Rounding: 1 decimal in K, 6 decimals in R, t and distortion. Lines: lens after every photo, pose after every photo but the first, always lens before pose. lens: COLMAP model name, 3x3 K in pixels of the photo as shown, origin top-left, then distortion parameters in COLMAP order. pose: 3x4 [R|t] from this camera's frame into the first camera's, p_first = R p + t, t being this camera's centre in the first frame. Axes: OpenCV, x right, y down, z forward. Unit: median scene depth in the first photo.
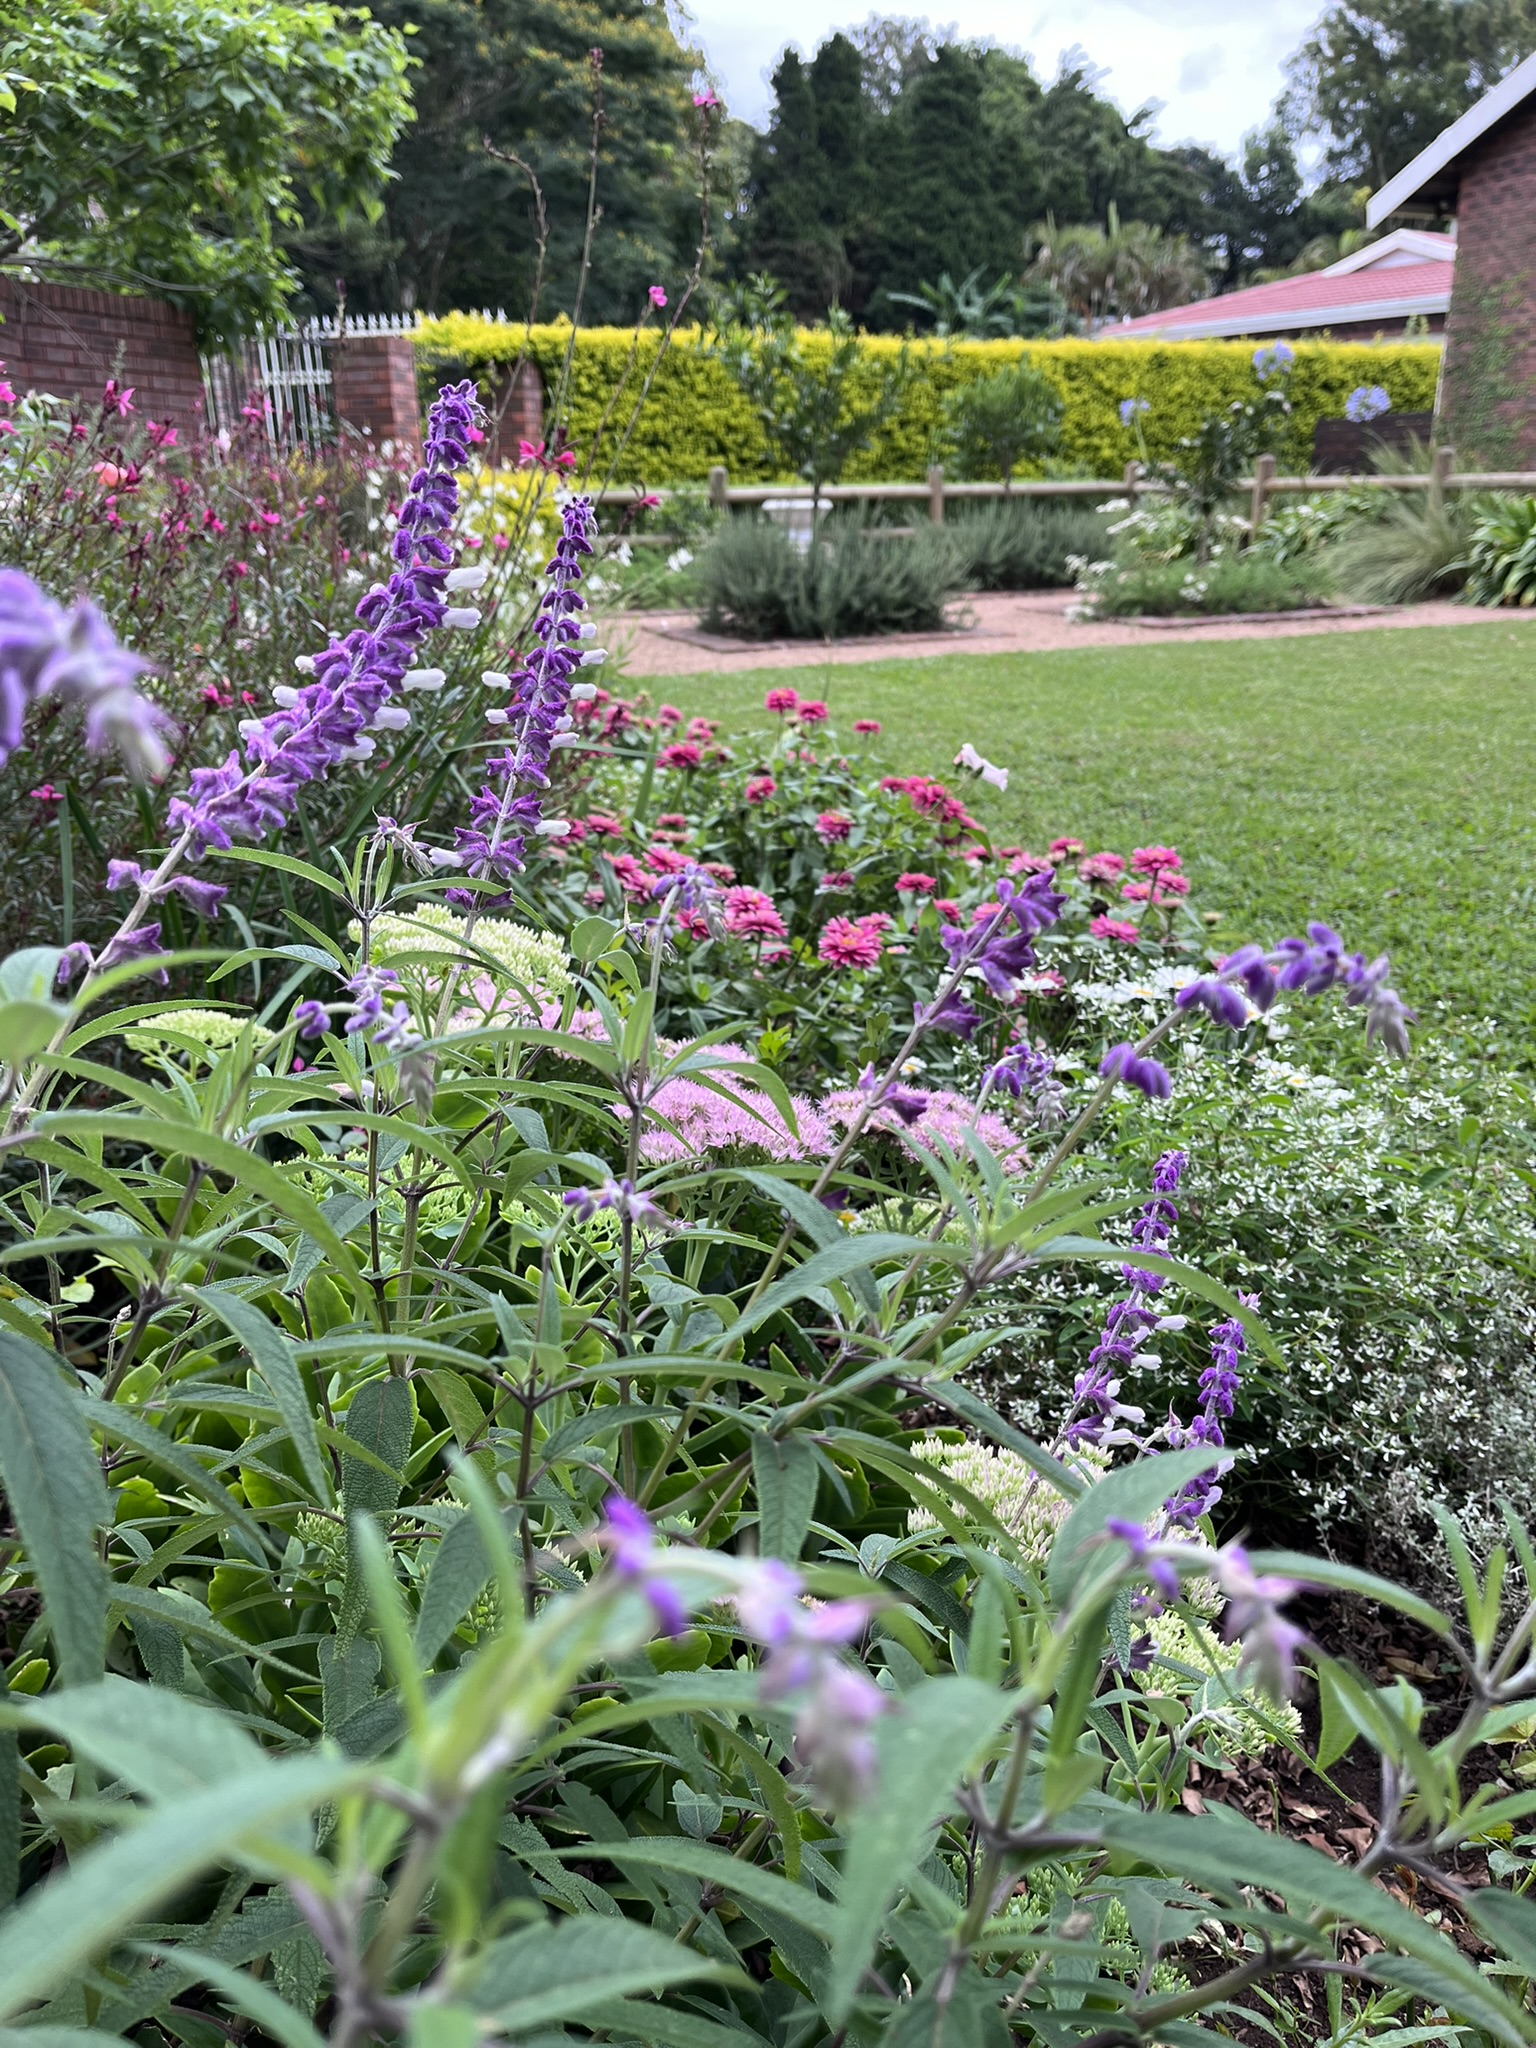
lens RADIAL K [[1588.3, 0, 768.4], [0, 1588.3, 1021.4], [0, 0, 1]] dist [-0.003121, -0.001831]
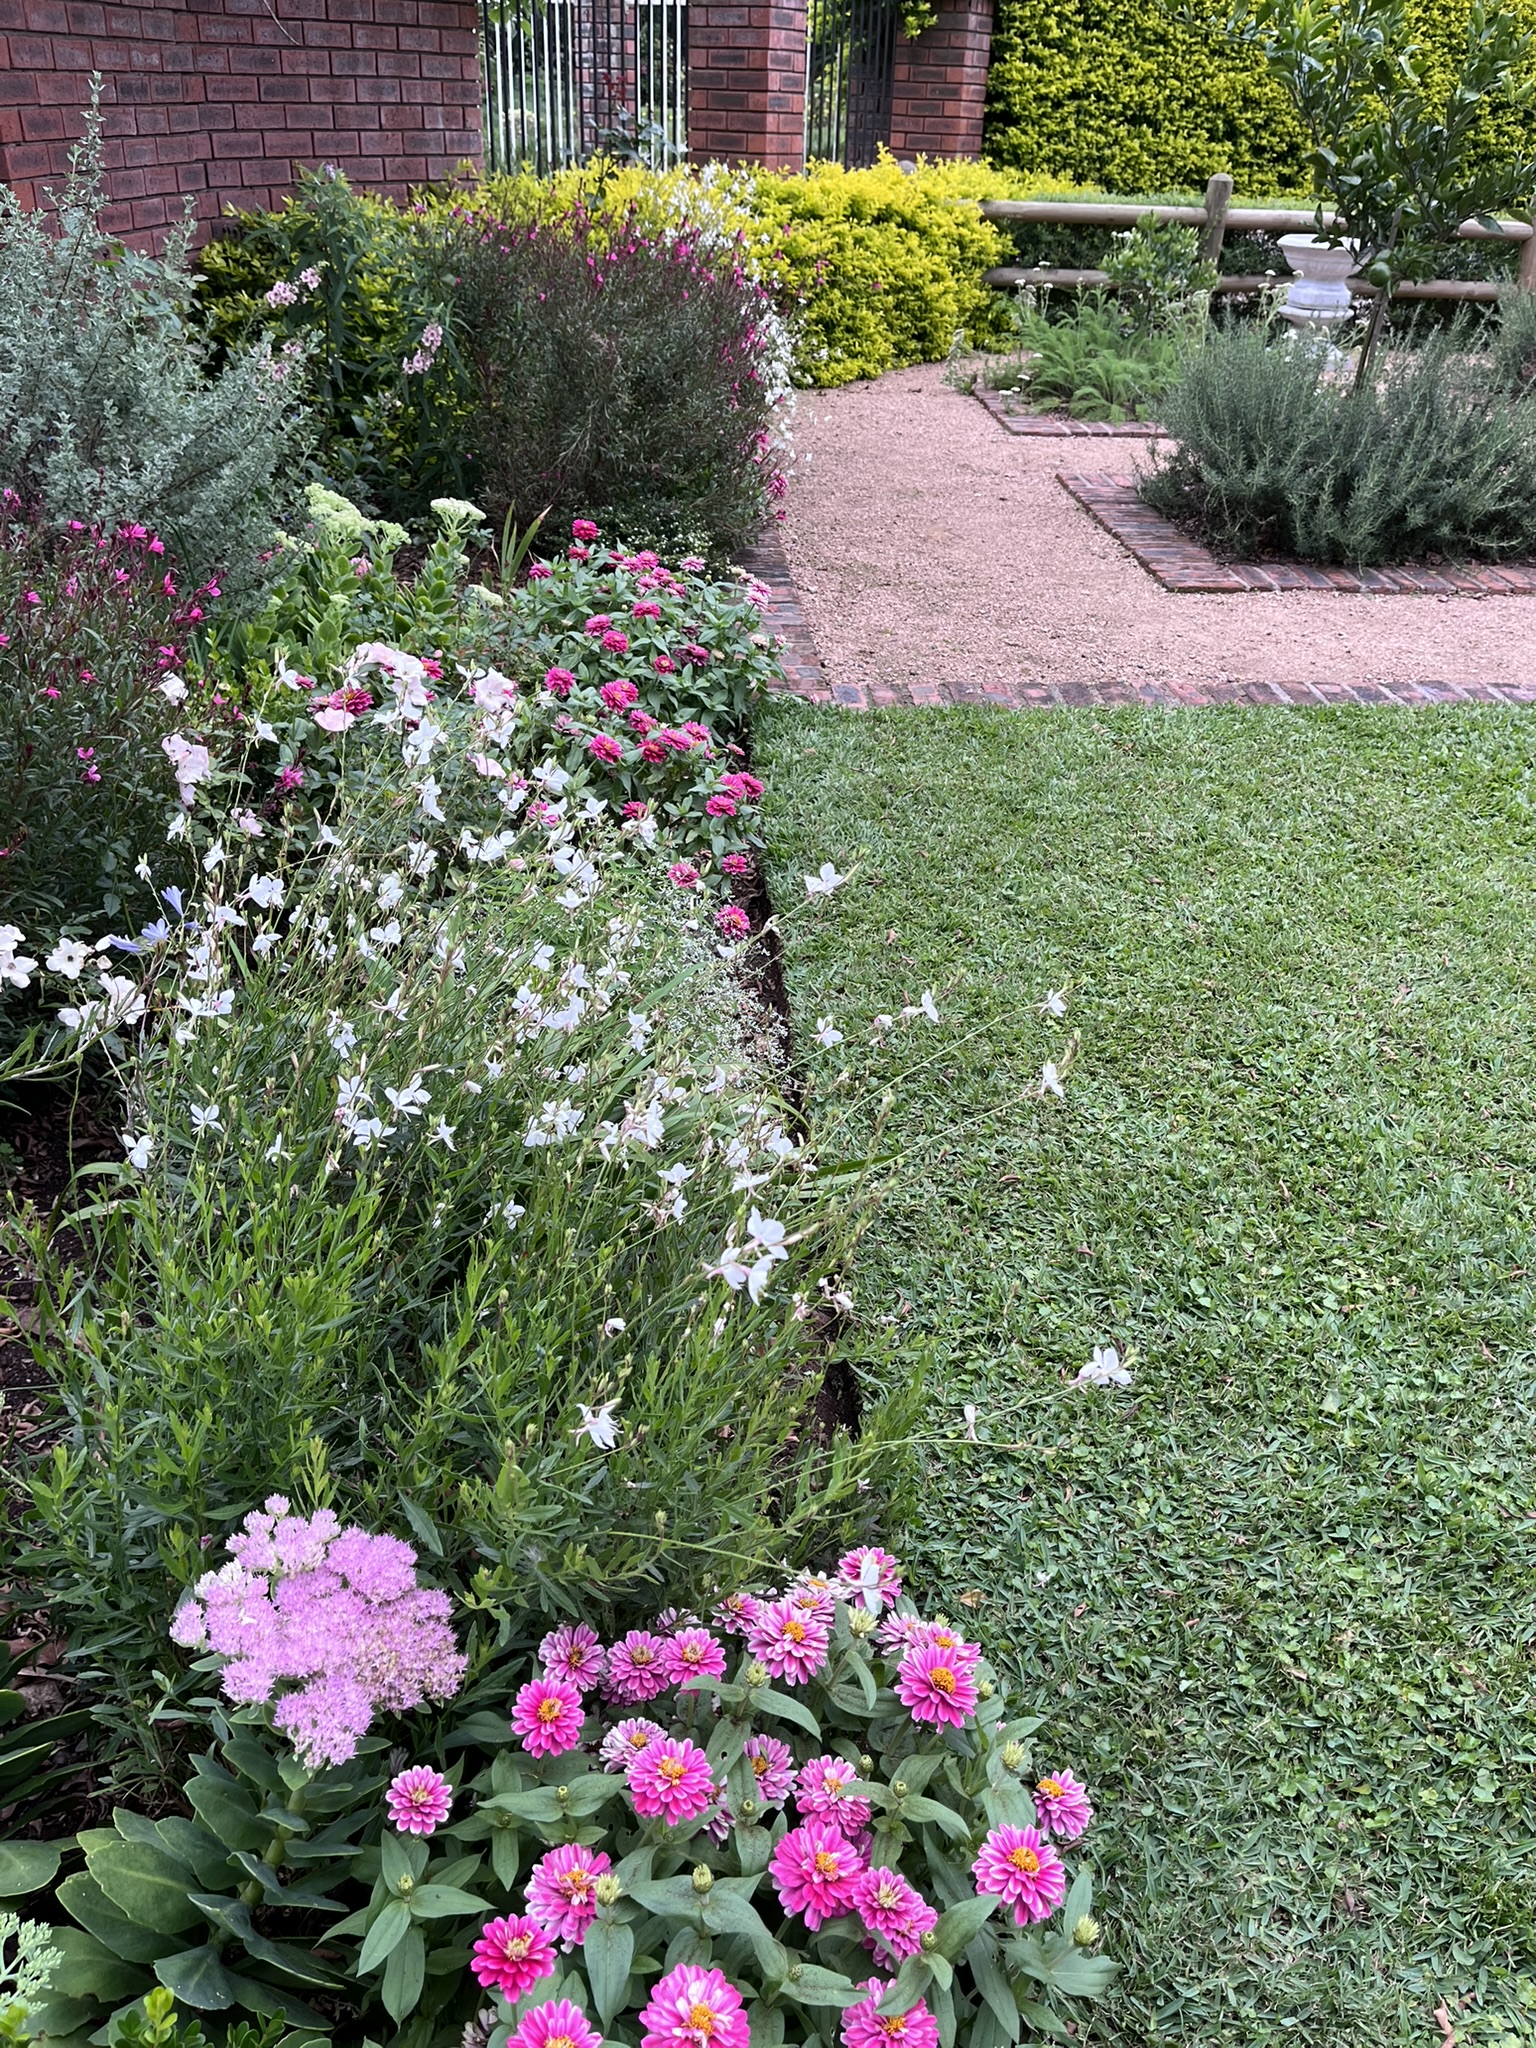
lens RADIAL K [[1588.3, 0, 767.3], [0, 1588.3, 1027.0], [0, 0, 1]] dist [-0.003121, -0.001831]
pose [[0.962698, 0.177317, -0.204382, -0.013800], [-0.131390, 0.966663, 0.219769, -0.105303], [0.236537, -0.184717, 0.953902, 0.202664]]
